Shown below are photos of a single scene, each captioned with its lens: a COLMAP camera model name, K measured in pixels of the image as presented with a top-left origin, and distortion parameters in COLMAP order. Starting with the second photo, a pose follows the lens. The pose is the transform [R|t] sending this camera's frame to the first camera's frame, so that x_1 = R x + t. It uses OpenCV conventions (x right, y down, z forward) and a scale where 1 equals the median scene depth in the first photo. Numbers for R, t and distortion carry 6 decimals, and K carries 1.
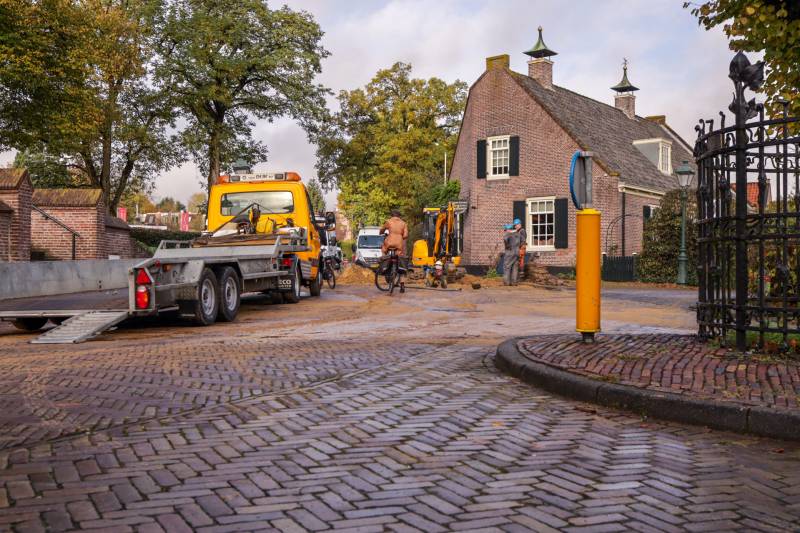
lens RADIAL K [[846.8, 0, 400.0], [0, 846.8, 266.5], [0, 0, 1]] dist [0.001395, -0.017190]
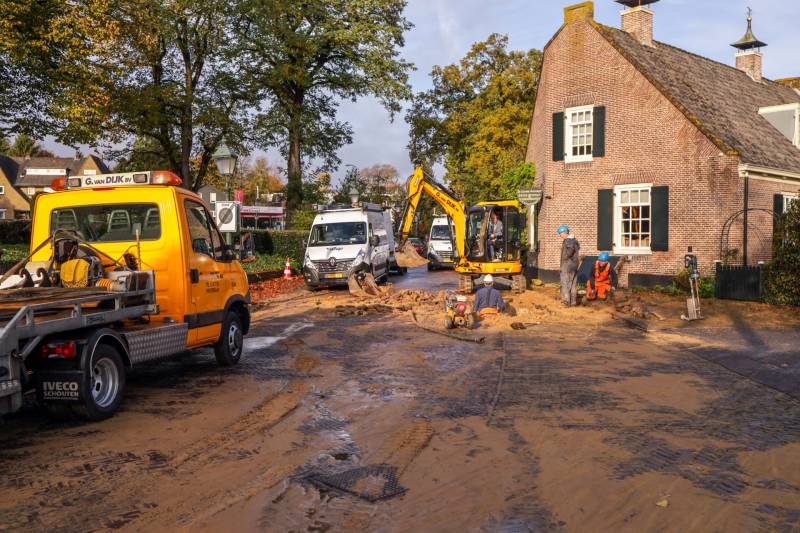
lens RADIAL K [[793.8, 0, 400.0], [0, 793.8, 266.5], [0, 0, 1]] dist [-0.003715, -0.004012]
pose [[0.988562, -0.000121, -0.150817, 0.049239], [0.005385, 0.999390, 0.034500, -0.024962], [0.150721, -0.034917, 0.987959, 0.188933]]
